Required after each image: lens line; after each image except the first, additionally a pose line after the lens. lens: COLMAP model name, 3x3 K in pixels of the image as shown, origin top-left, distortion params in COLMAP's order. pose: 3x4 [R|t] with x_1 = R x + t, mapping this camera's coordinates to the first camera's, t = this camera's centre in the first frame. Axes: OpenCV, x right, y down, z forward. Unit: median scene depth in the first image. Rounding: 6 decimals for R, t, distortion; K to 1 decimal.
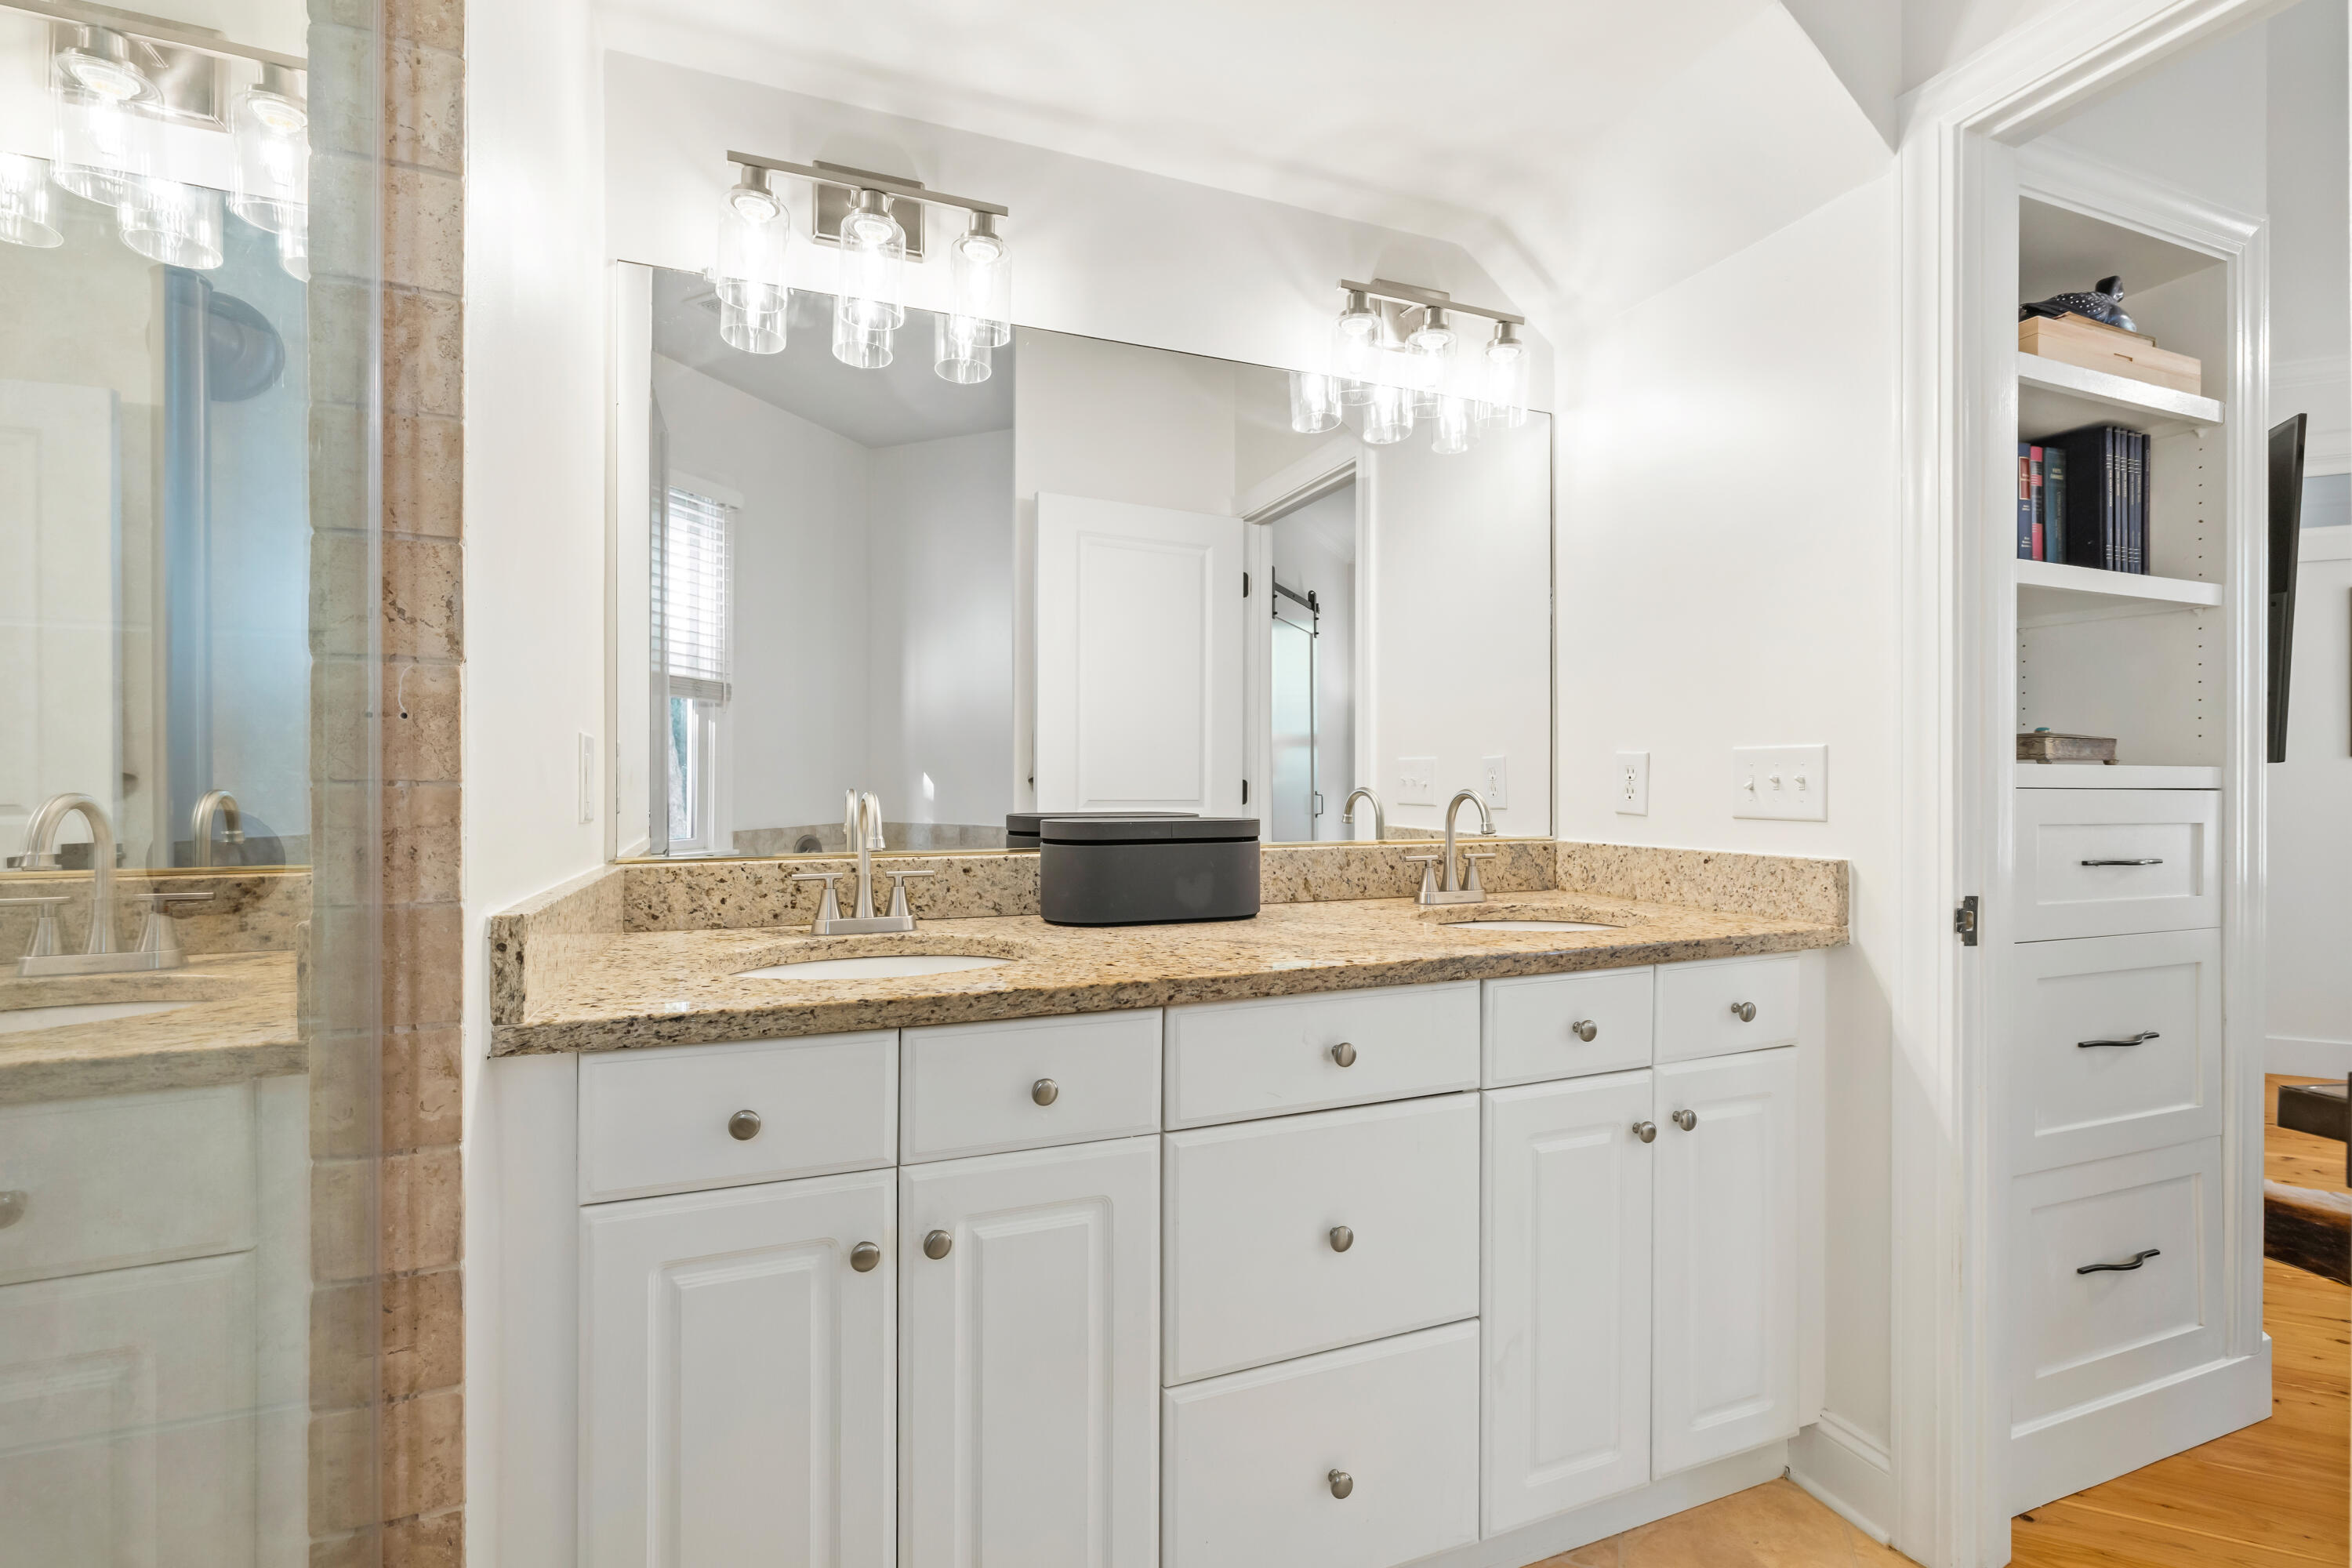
lens RADIAL K [[1035.5, 0, 1159.6], [0, 1035.5, 790.0], [0, 0, 1]] dist [-0.001616, -0.000604]
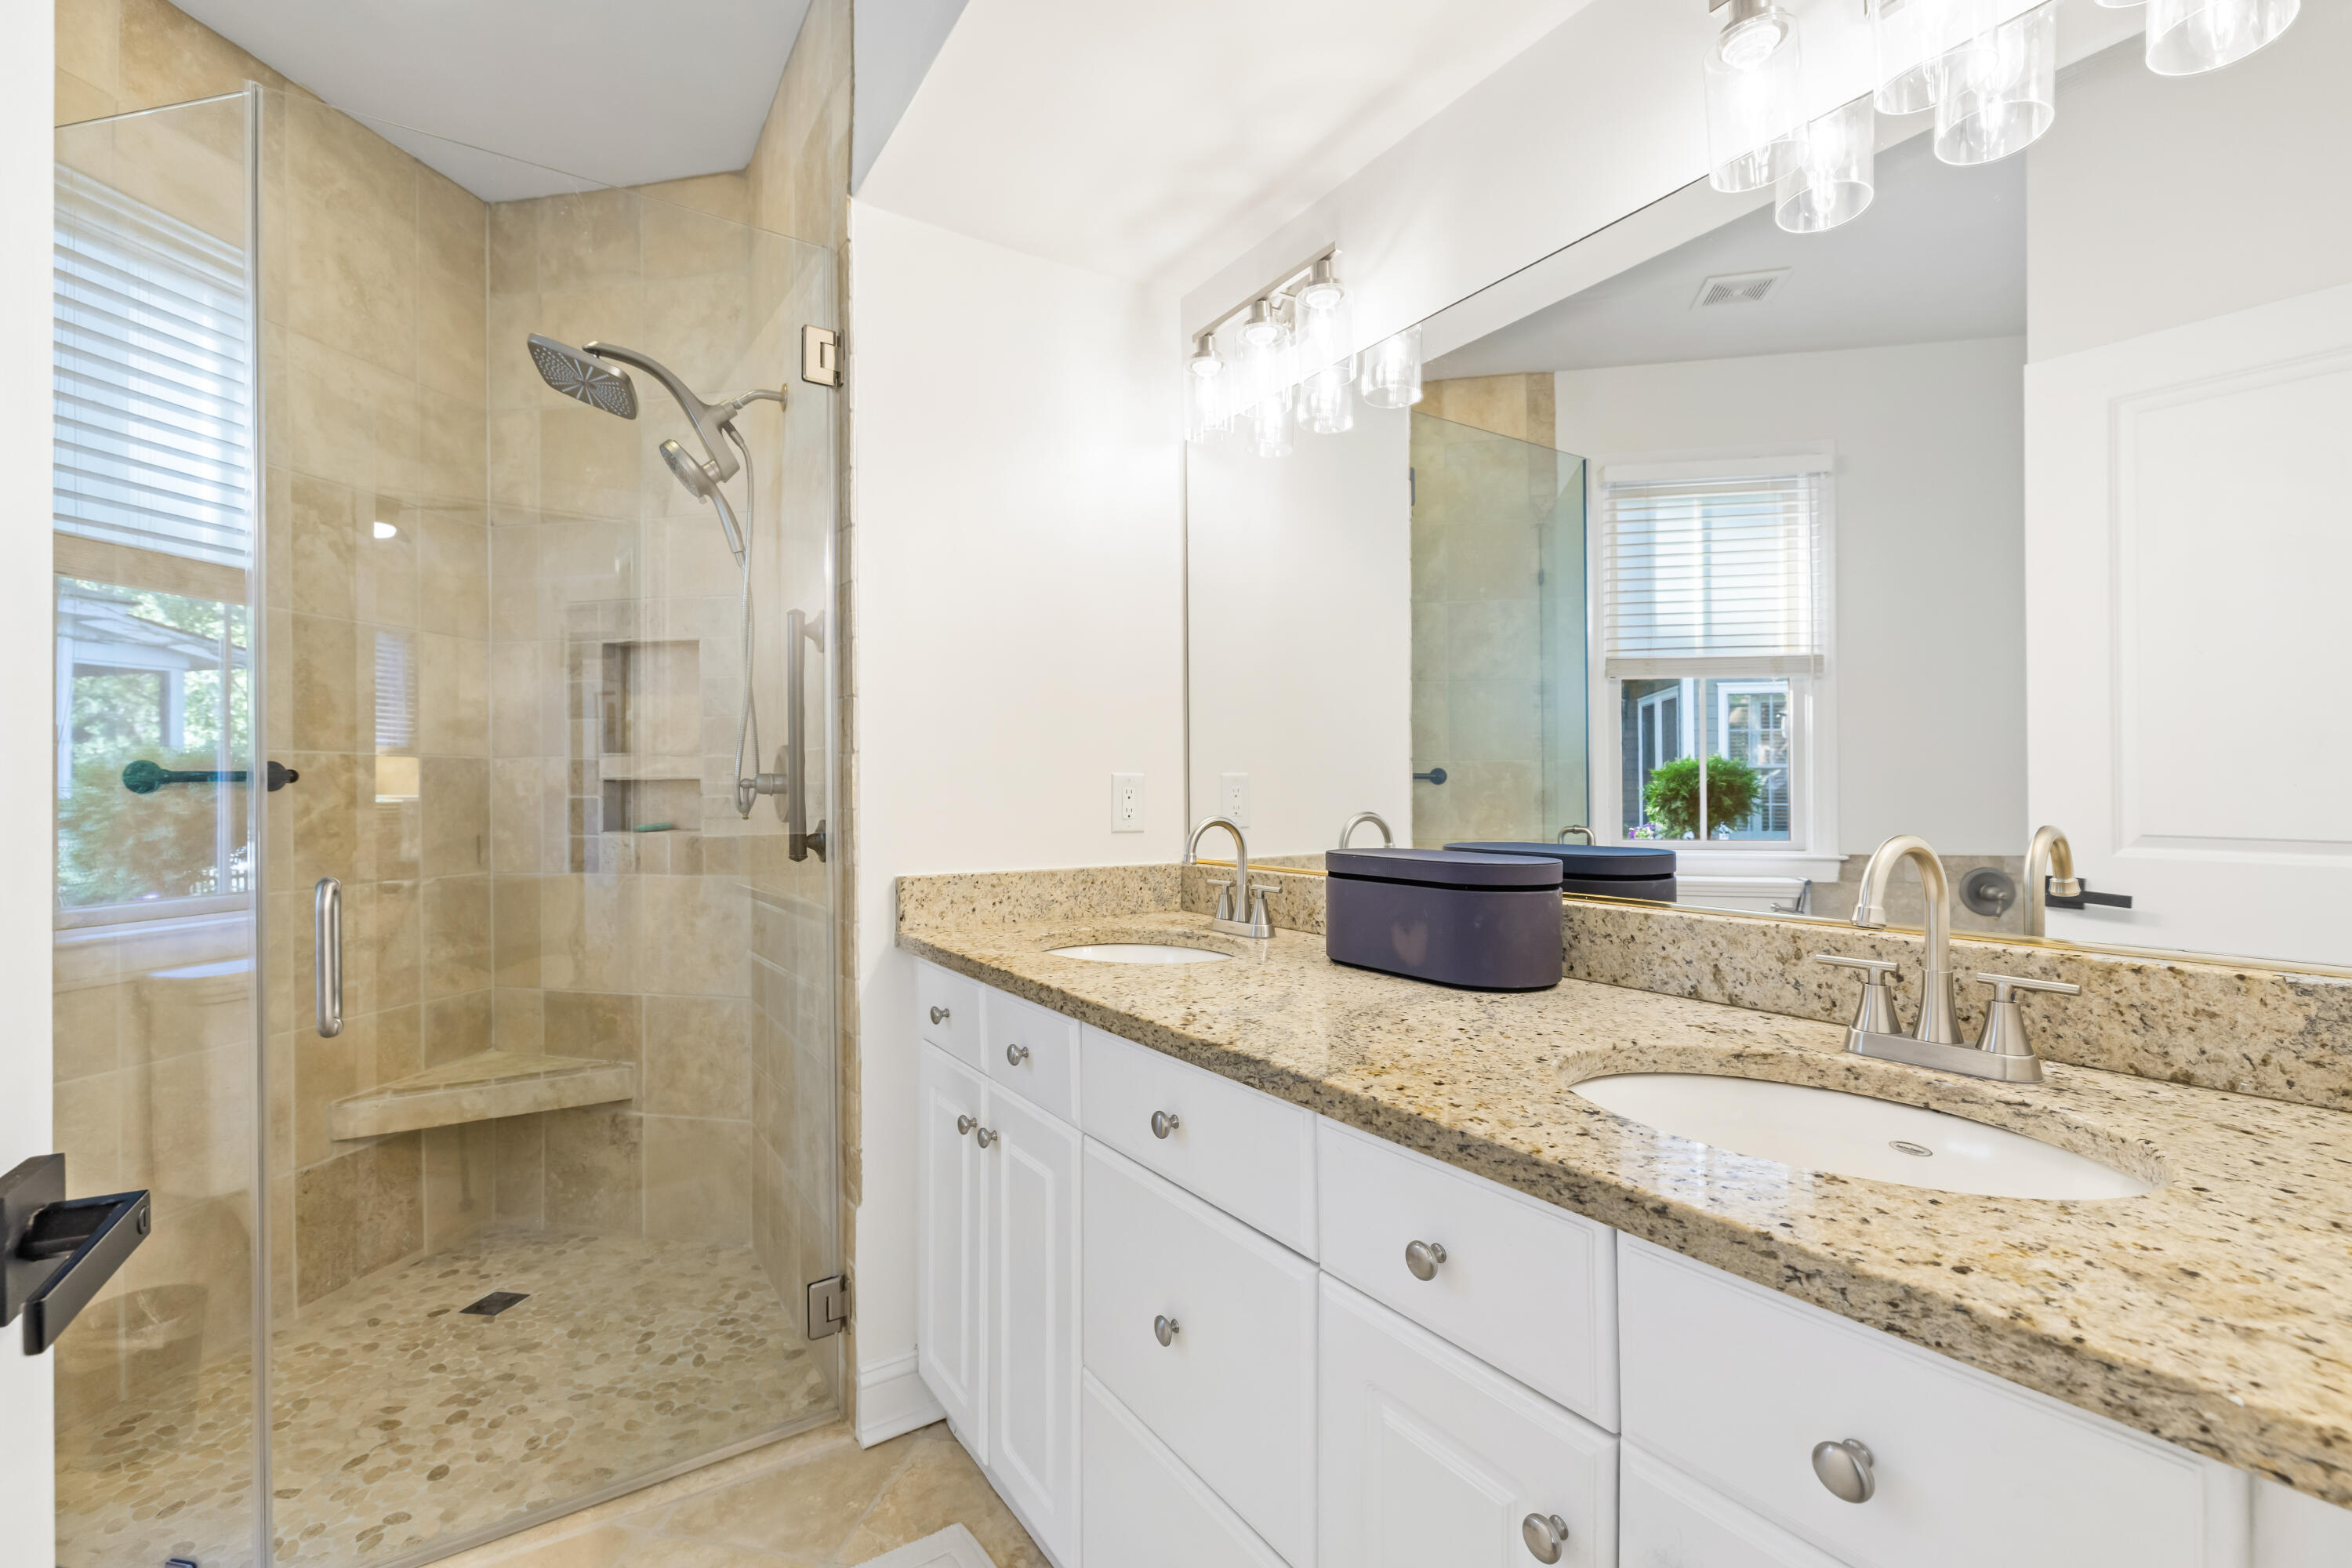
lens RADIAL K [[1035.5, 0, 1159.6], [0, 1035.5, 790.0], [0, 0, 1]] dist [-0.001616, -0.000604]
pose [[0.192625, -0.001756, -0.981271, 0.806232], [-0.001864, 0.999996, -0.002155, -0.022984], [0.981271, 0.002244, 0.192621, 0.632596]]
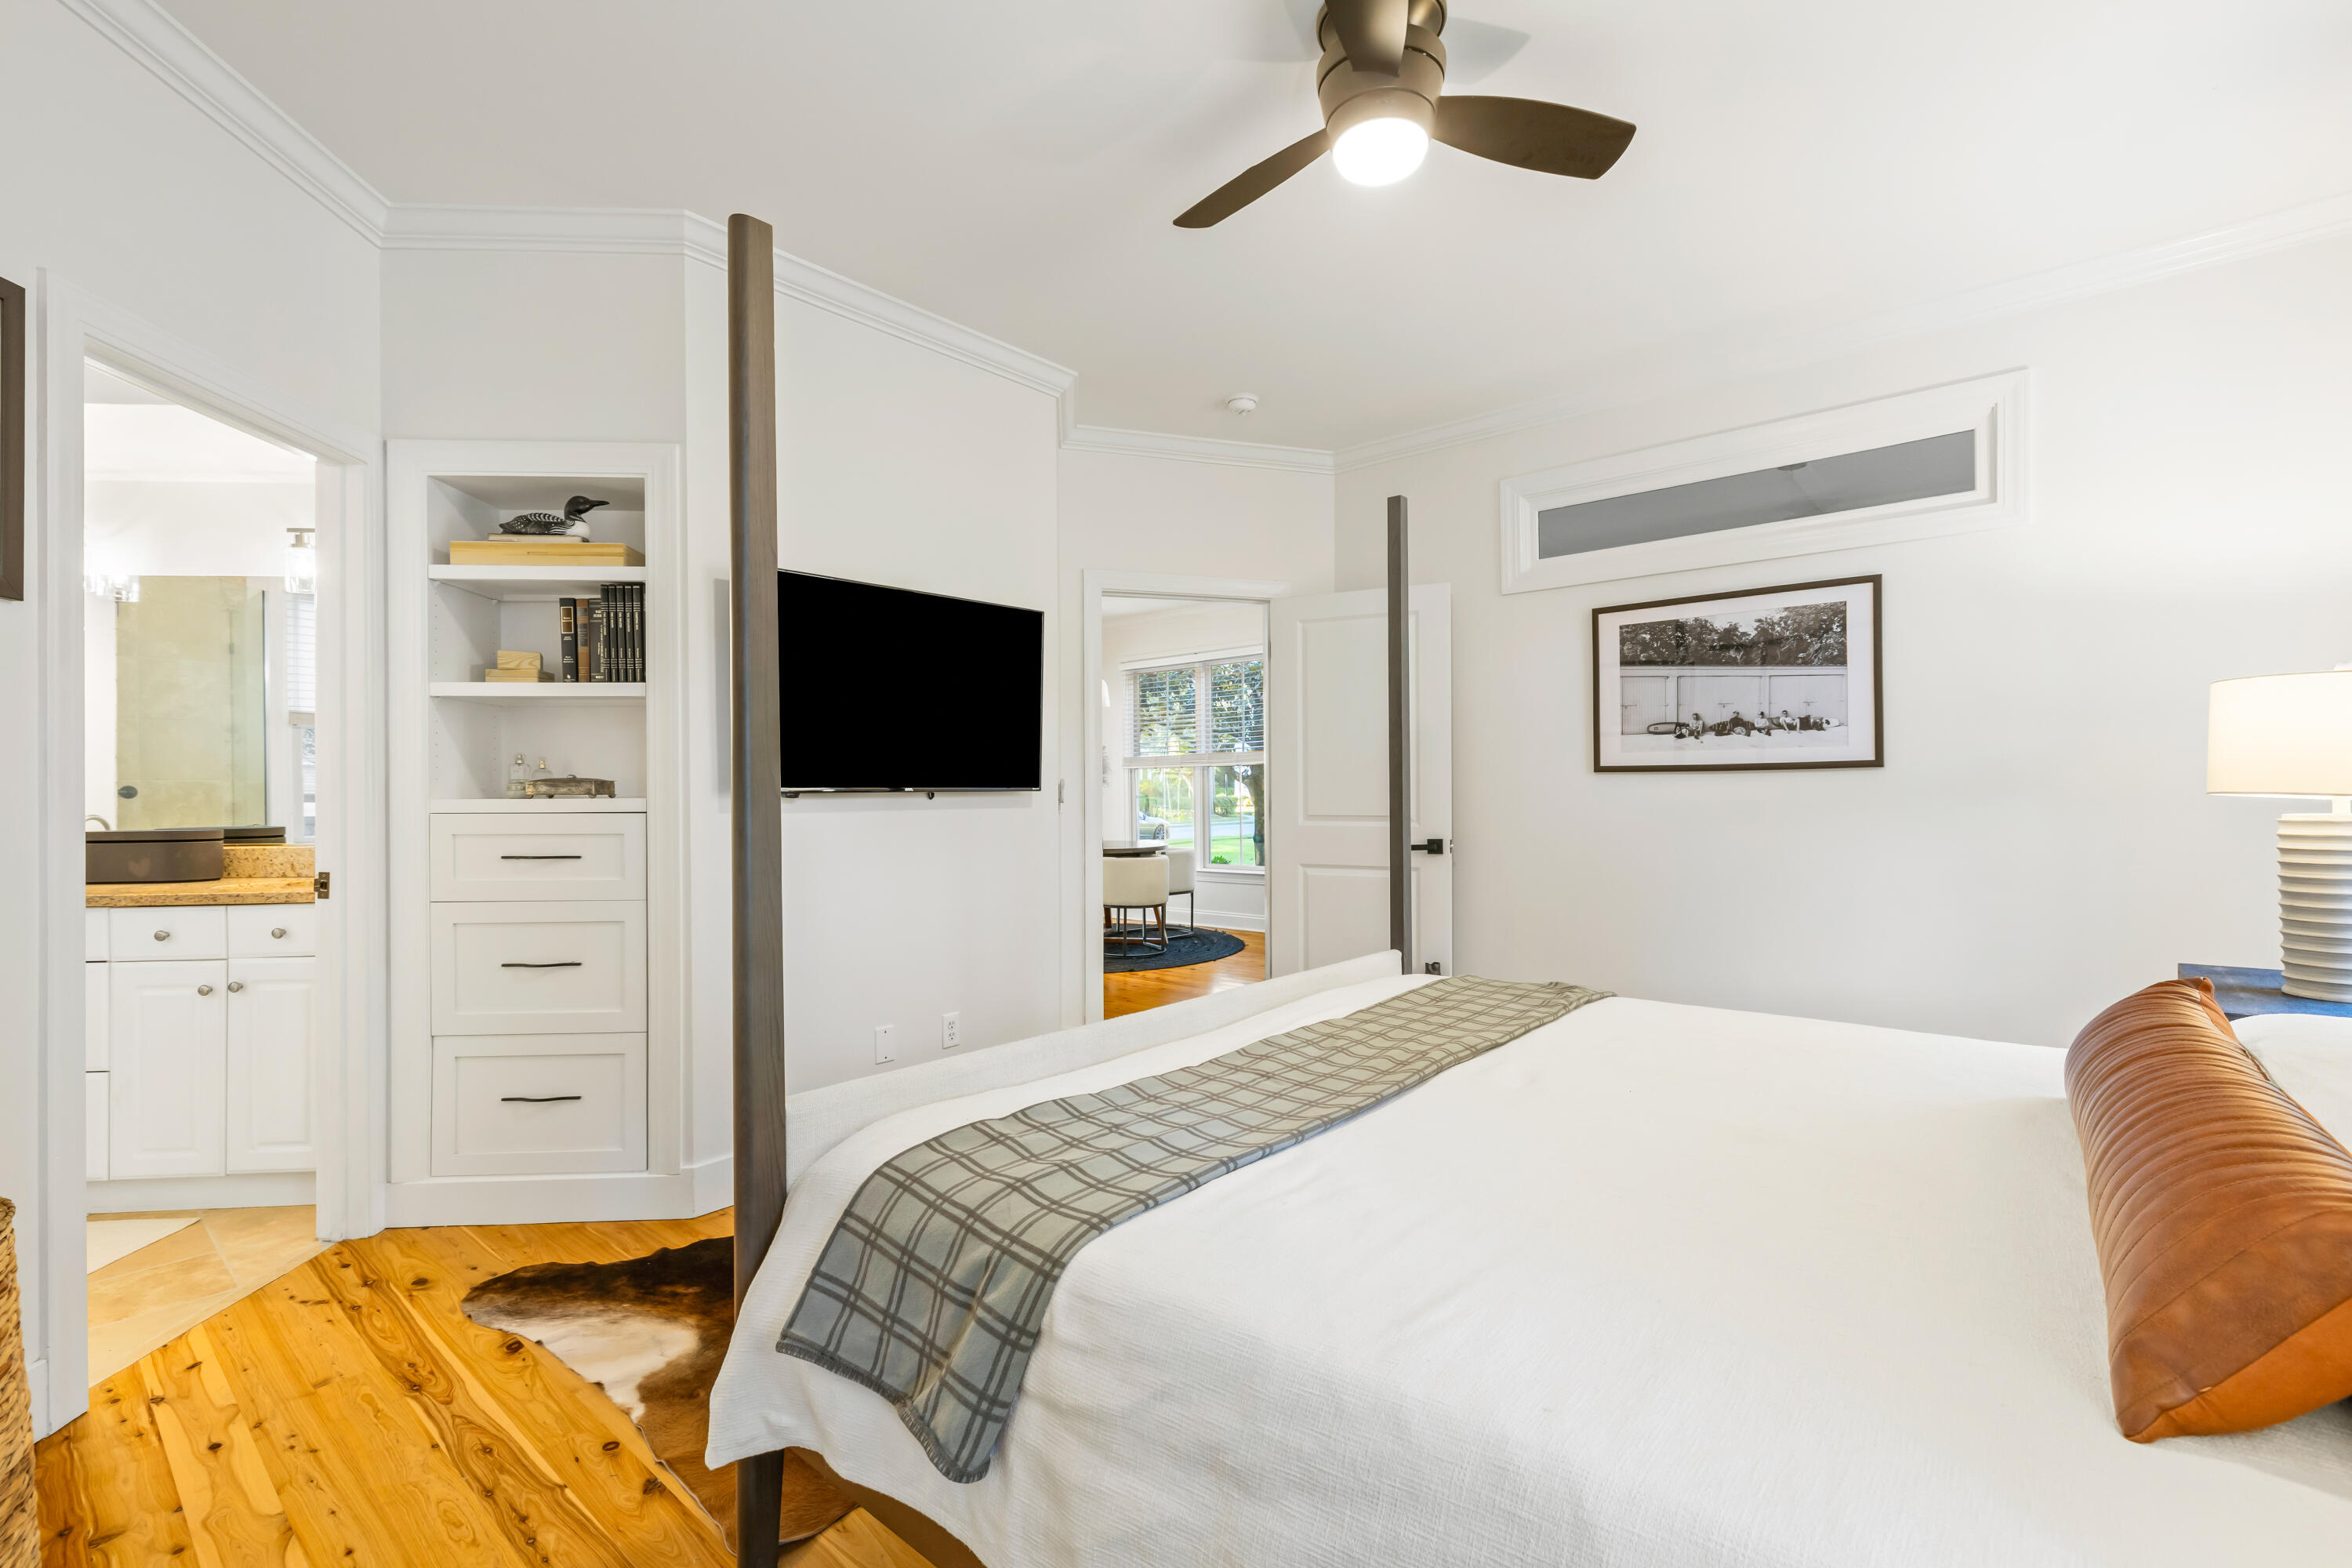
lens RADIAL K [[1021.4, 0, 1170.3], [0, 1021.4, 799.4], [0, 0, 1]] dist [0.000483, -0.000021]
pose [[0.956074, -0.005117, -0.293082, 2.435641], [0.004001, 0.999982, -0.004406, -0.013263], [0.293099, 0.003040, 0.956077, -0.273996]]
